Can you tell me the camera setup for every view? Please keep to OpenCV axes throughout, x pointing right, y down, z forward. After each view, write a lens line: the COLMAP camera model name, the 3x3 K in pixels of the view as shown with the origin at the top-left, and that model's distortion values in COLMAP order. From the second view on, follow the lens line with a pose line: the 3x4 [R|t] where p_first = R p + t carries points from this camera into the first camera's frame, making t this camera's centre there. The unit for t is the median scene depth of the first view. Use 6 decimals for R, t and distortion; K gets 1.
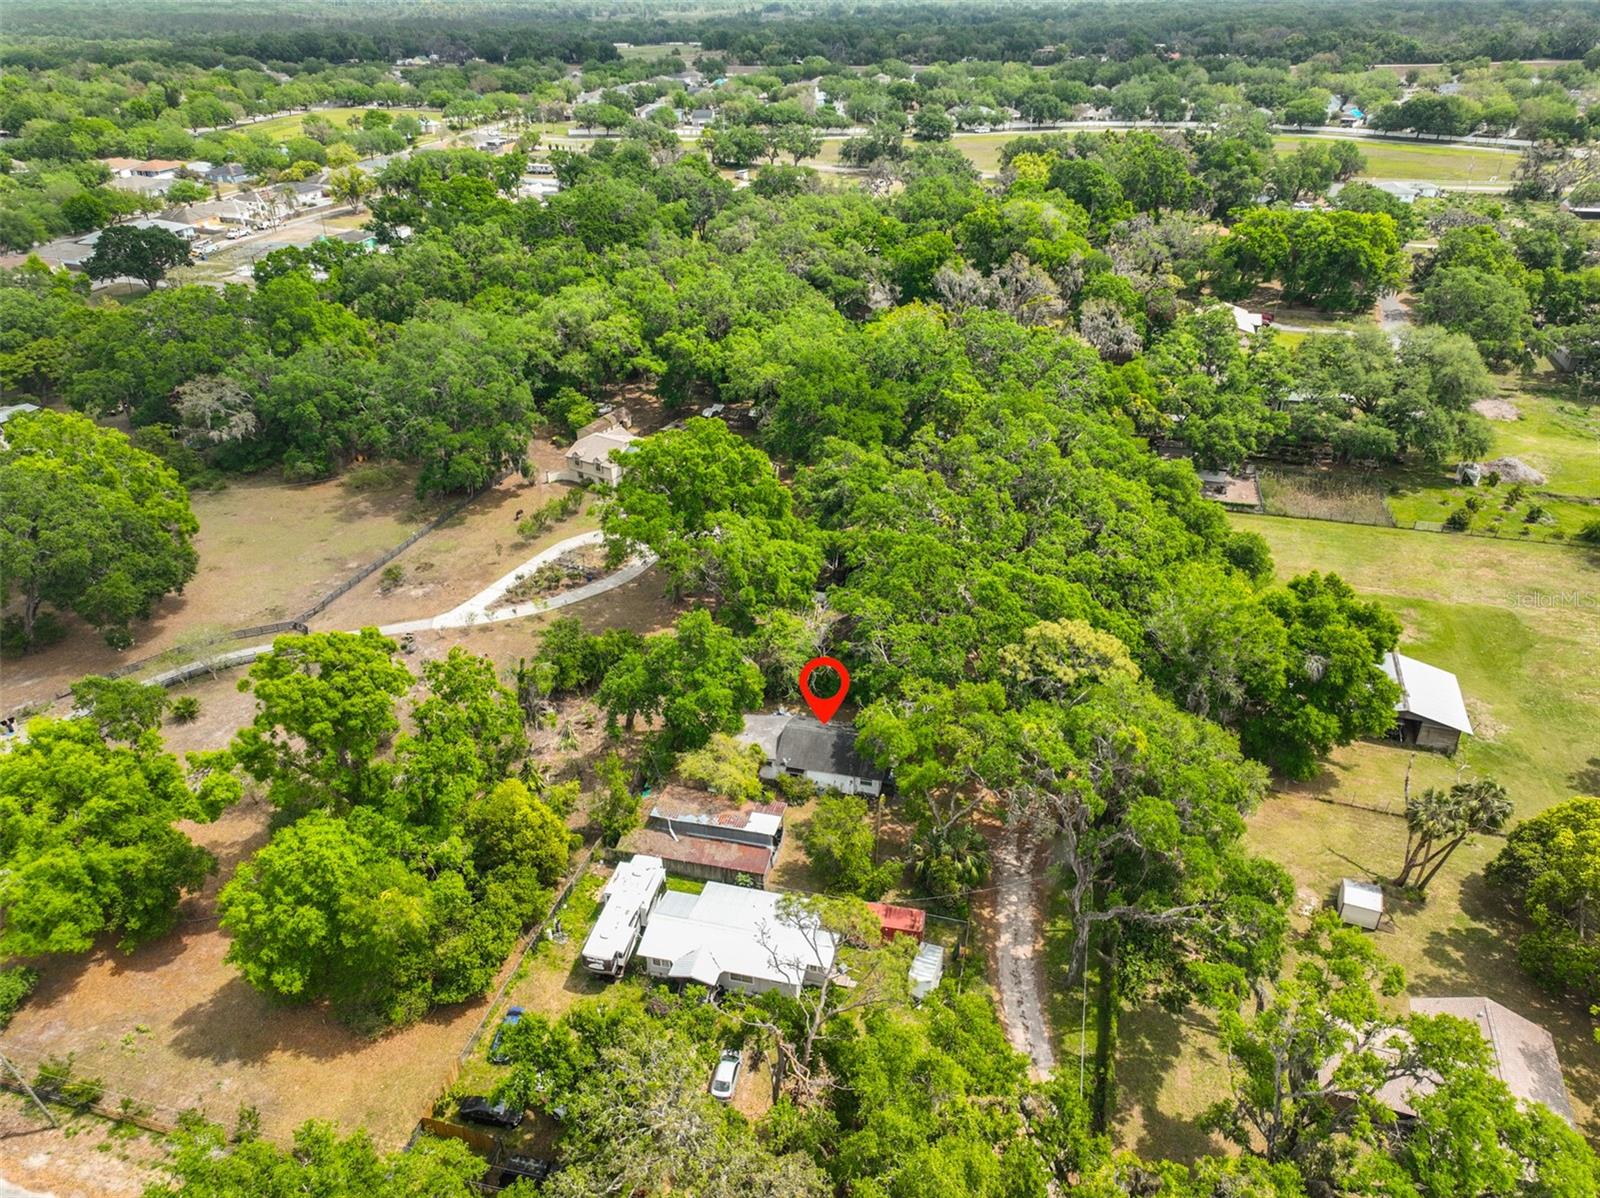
lens RADIAL K [[1110.5, 0, 801.2], [0, 1110.5, 597.6], [0, 0, 1]] dist [-0.002355, 0.020021]
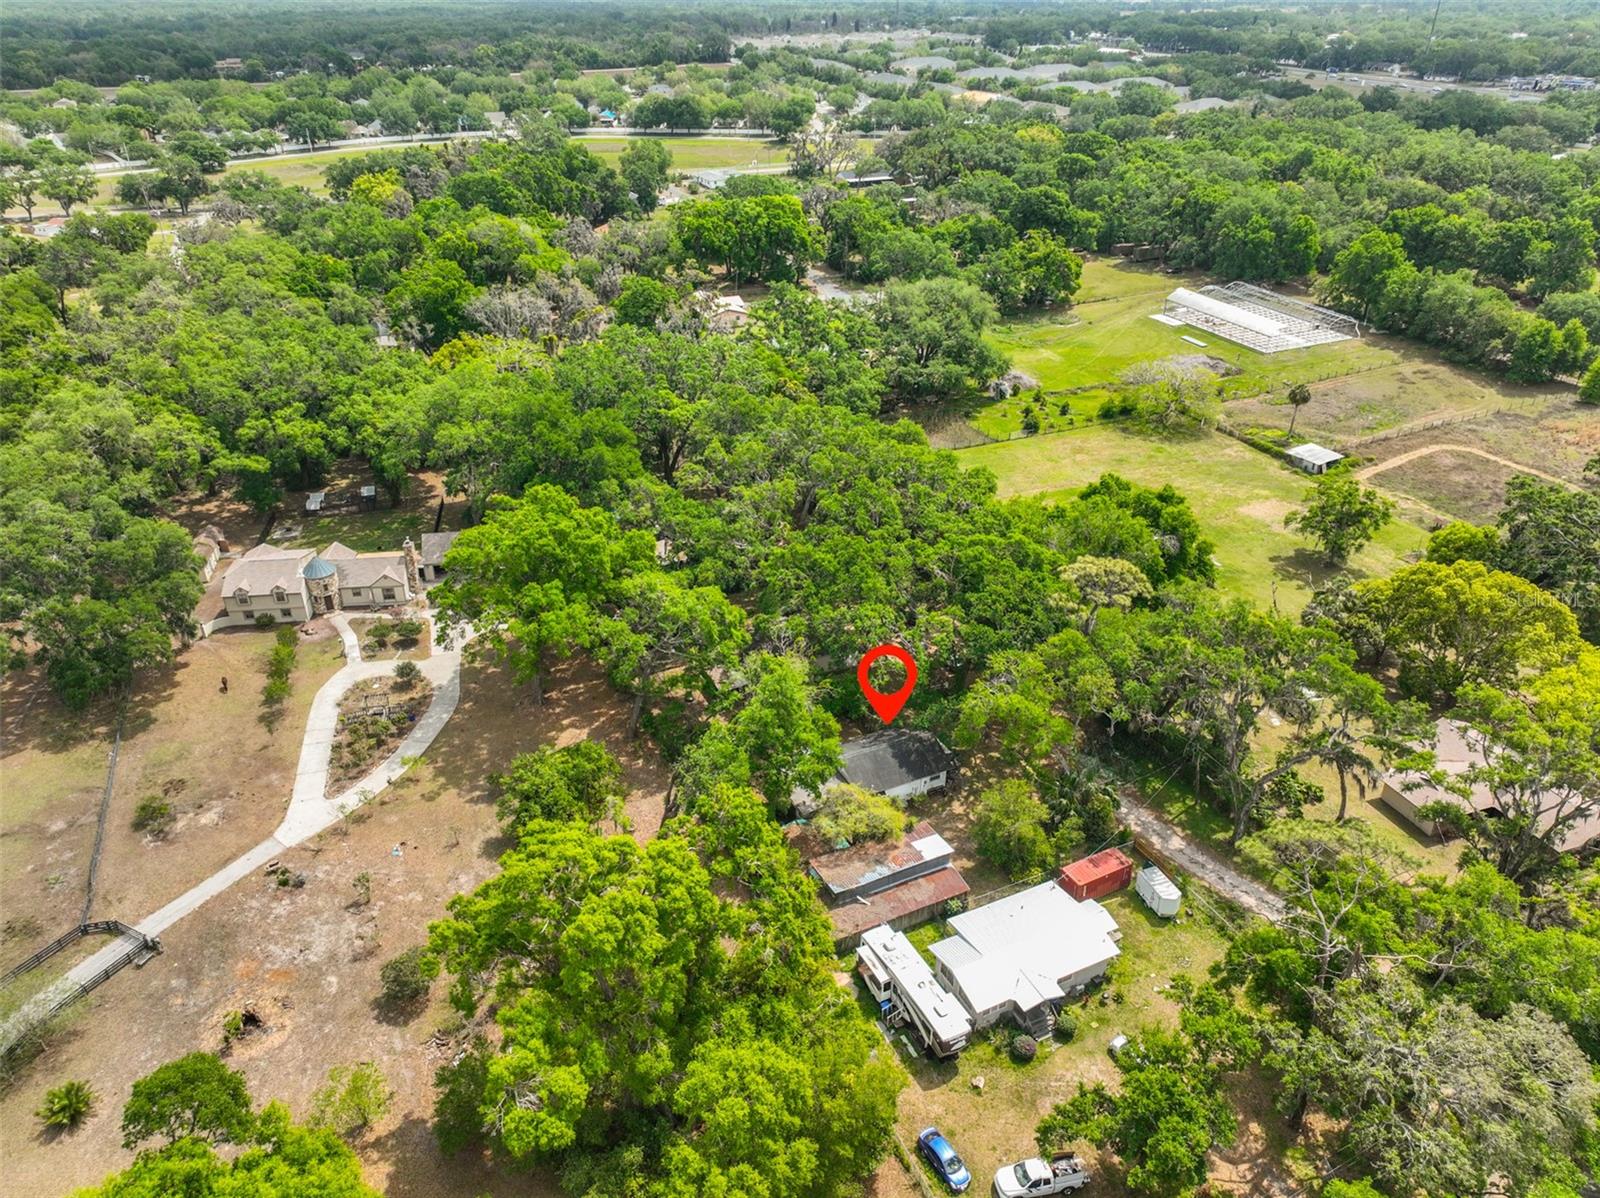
lens RADIAL K [[1110.5, 0, 796.5], [0, 1110.5, 603.0], [0, 0, 1]] dist [-0.002355, 0.020021]
pose [[0.769474, -0.306597, 0.560275, -0.166991], [0.309182, 0.946417, 0.093277, -0.035230], [-0.558853, 0.101453, 0.823038, 0.065445]]
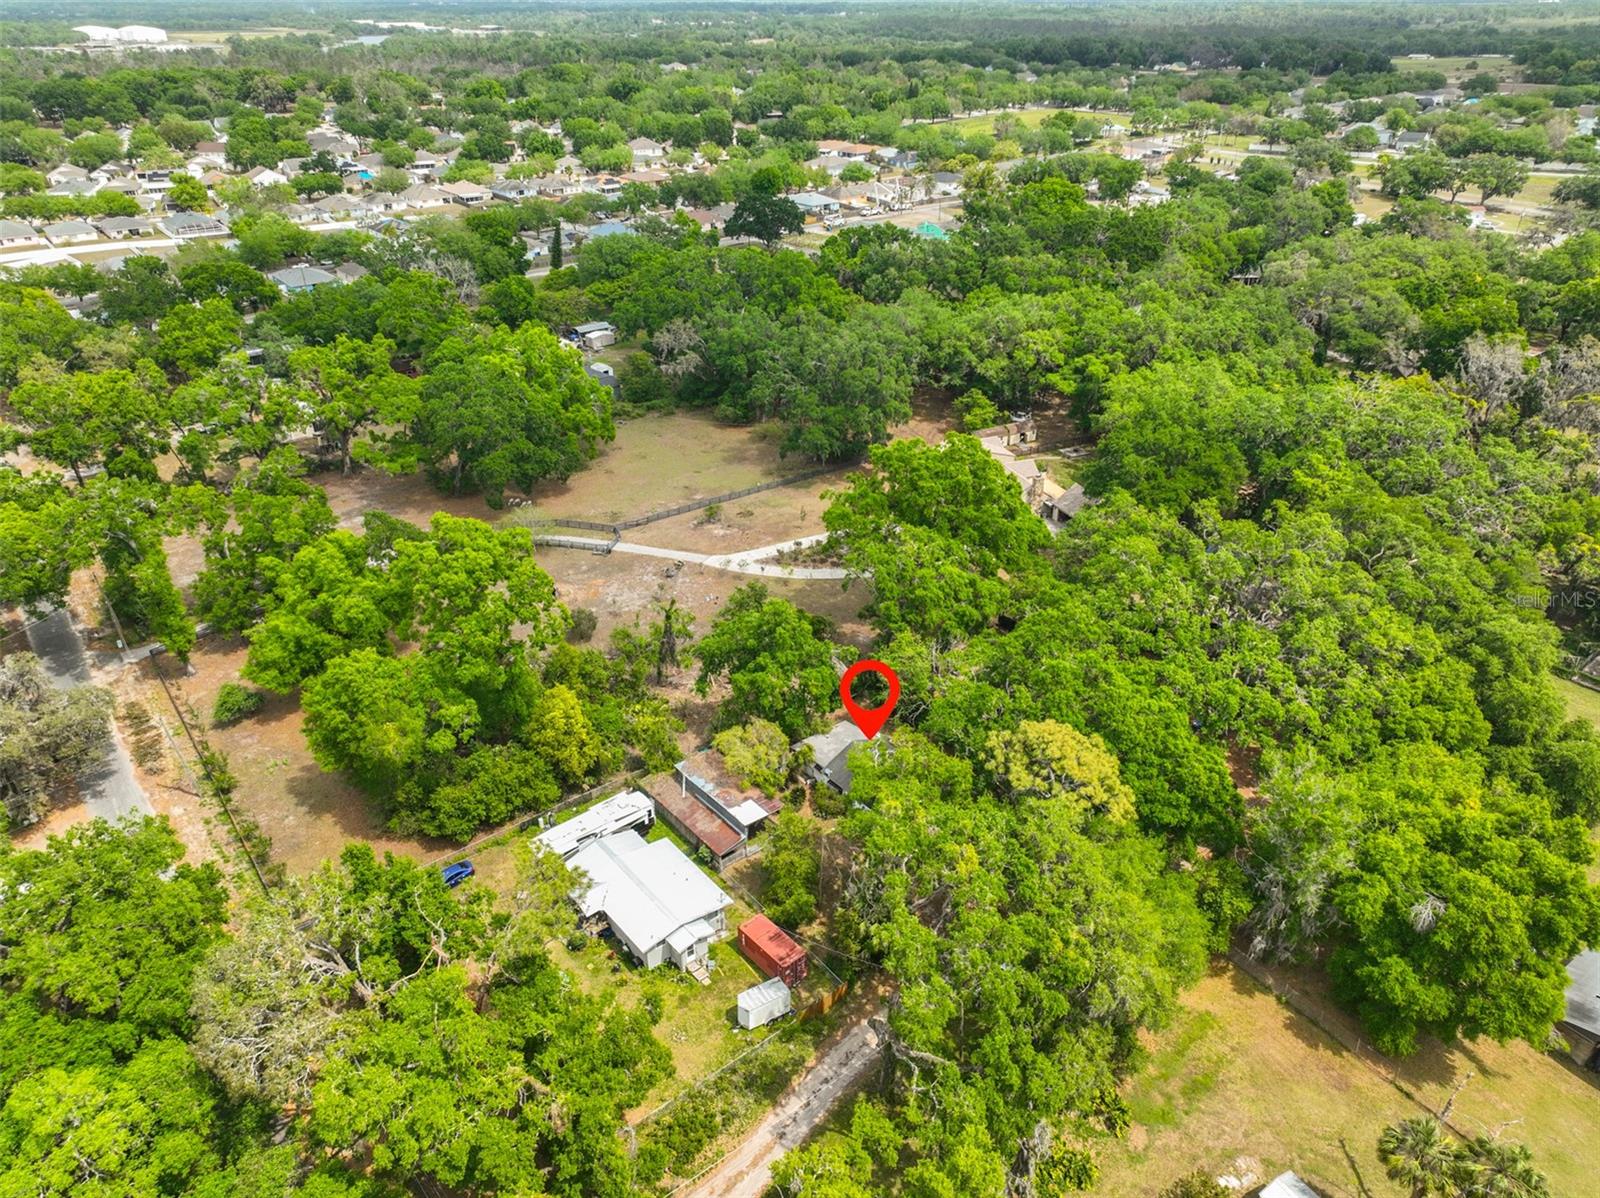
lens RADIAL K [[1110.5, 0, 802.2], [0, 1110.5, 599.2], [0, 0, 1]] dist [-0.002355, 0.020021]
pose [[0.802207, 0.289323, -0.522261, 0.132804], [-0.290772, 0.953316, 0.081487, -0.022620], [0.521456, 0.086489, 0.848884, 0.037628]]
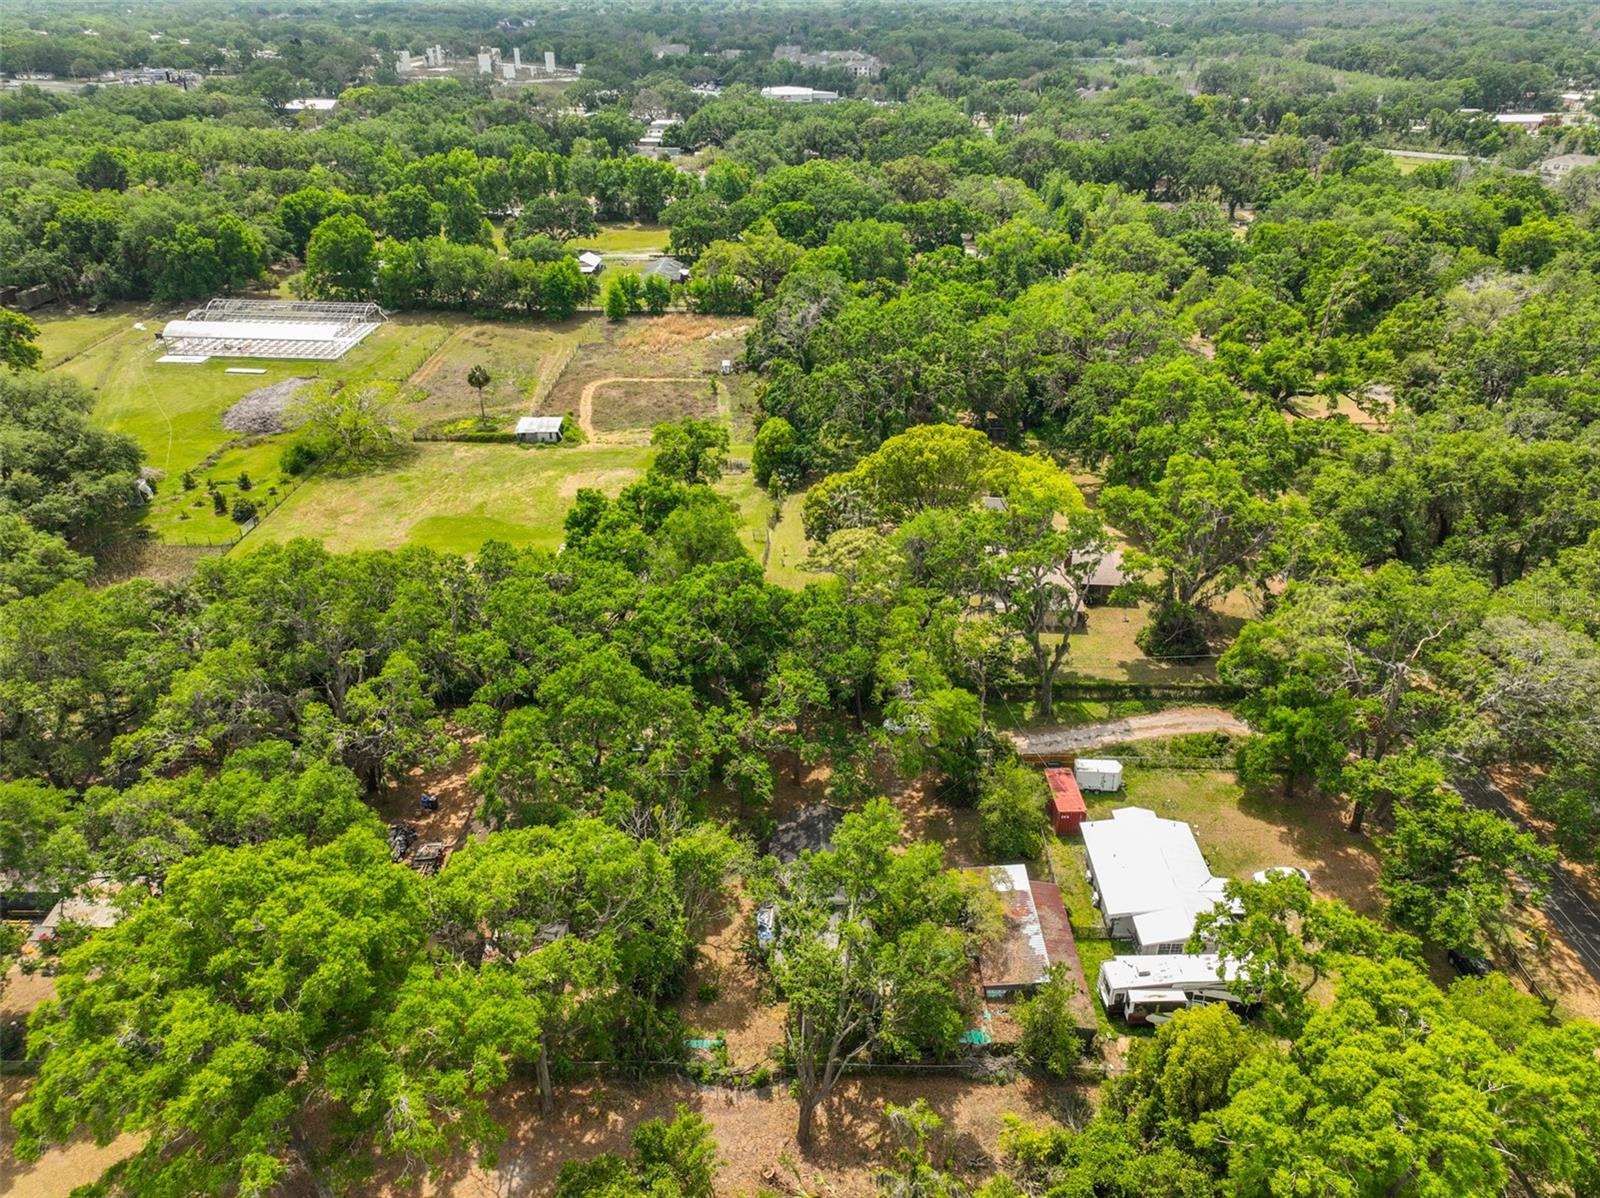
lens RADIAL K [[1110.5, 0, 798.7], [0, 1110.5, 595.3], [0, 0, 1]] dist [-0.002355, 0.020021]
pose [[-0.244757, -0.461366, 0.852781, -0.174296], [0.473652, 0.710549, 0.520360, -0.133350], [-0.846019, 0.531283, 0.044615, 0.268640]]
